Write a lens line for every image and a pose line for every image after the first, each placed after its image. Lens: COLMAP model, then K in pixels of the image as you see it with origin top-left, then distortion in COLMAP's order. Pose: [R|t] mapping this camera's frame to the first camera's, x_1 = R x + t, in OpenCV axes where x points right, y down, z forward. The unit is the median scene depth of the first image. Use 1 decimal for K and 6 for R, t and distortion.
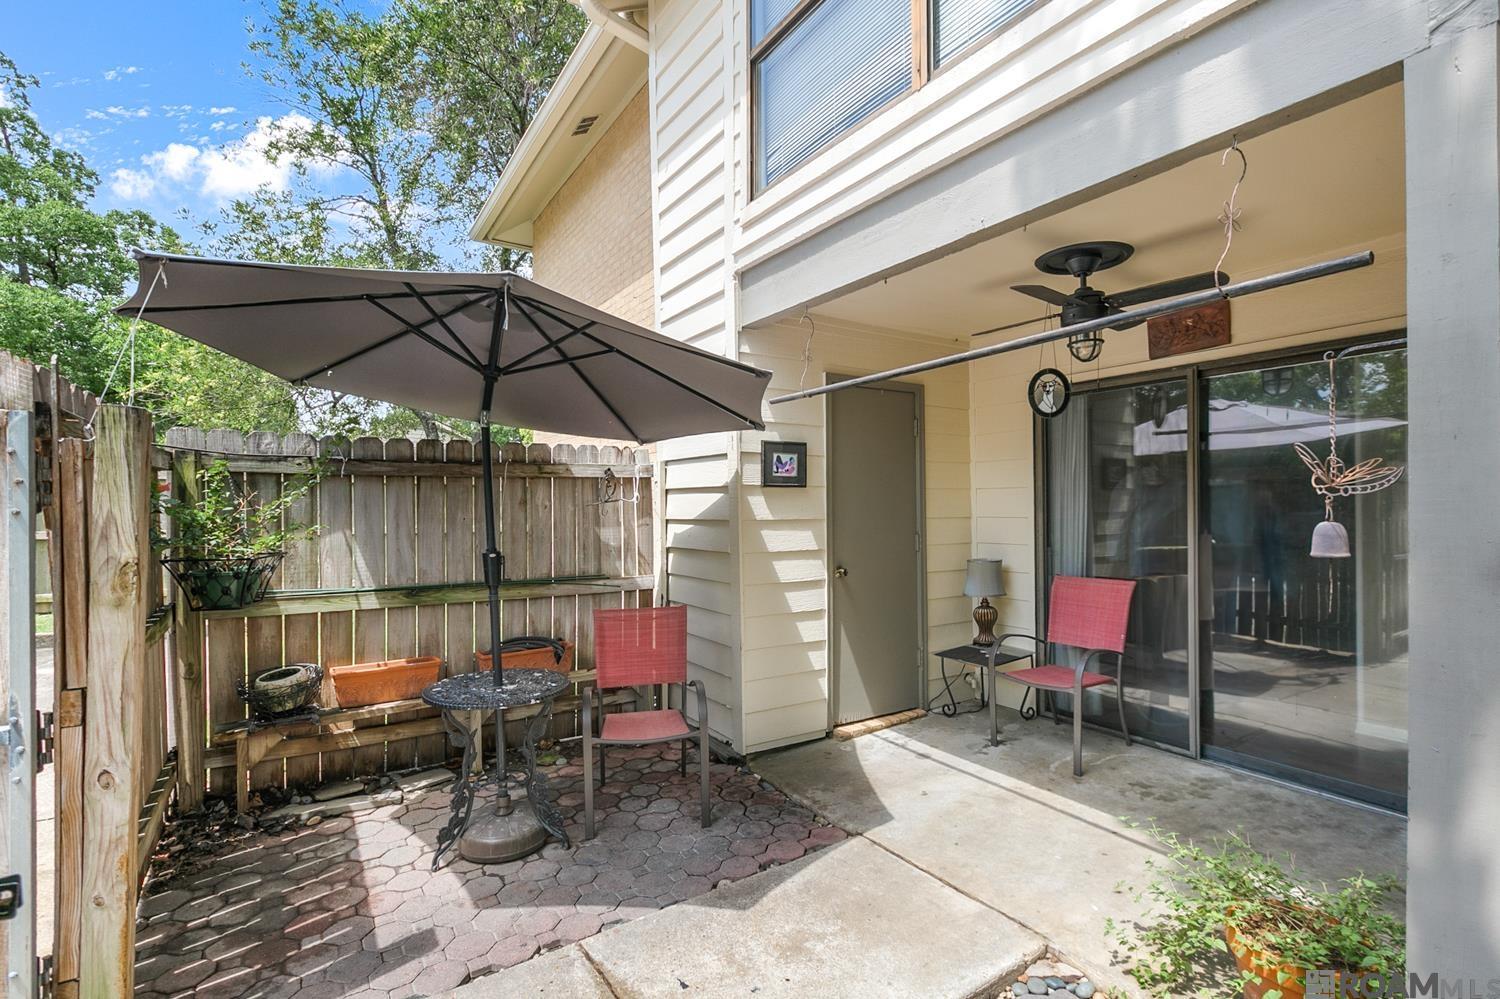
lens RADIAL K [[692.7, 0, 749.7], [0, 692.7, 504.4], [0, 0, 1]] dist [0.000385, -0.000047]
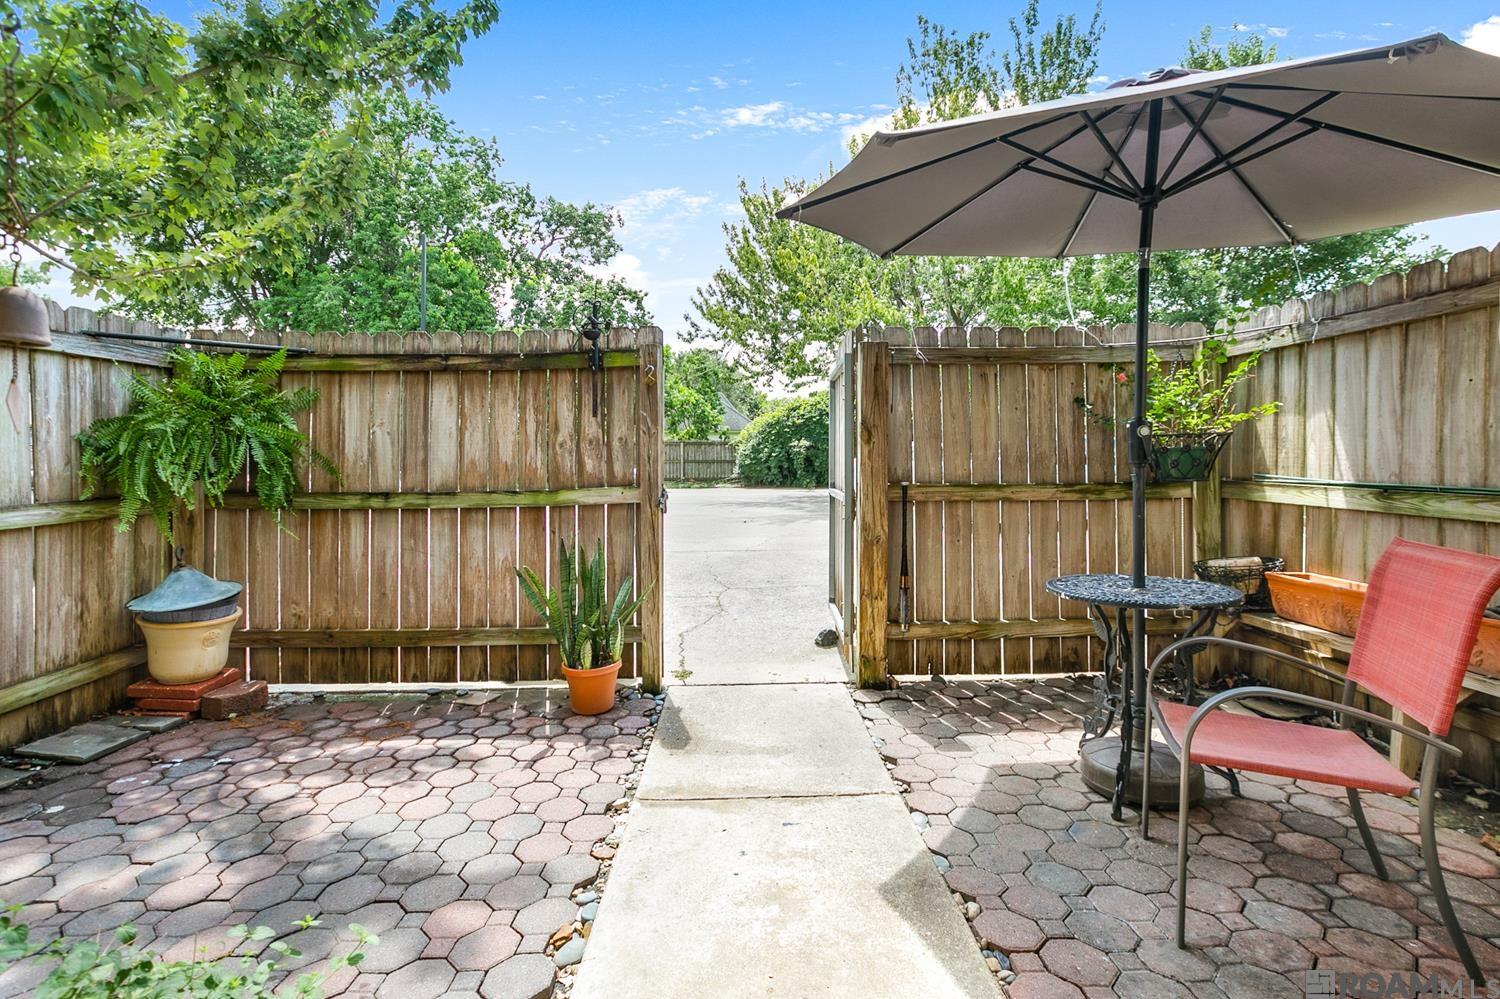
lens RADIAL K [[692.7, 0, 740.1], [0, 692.7, 462.4], [0, 0, 1]] dist [0.000385, -0.000047]
pose [[-0.526589, 0.012976, -0.850021, 0.594682], [0.009262, 0.999912, 0.009527, 0.112977], [0.850070, -0.002856, -0.526663, 1.099233]]
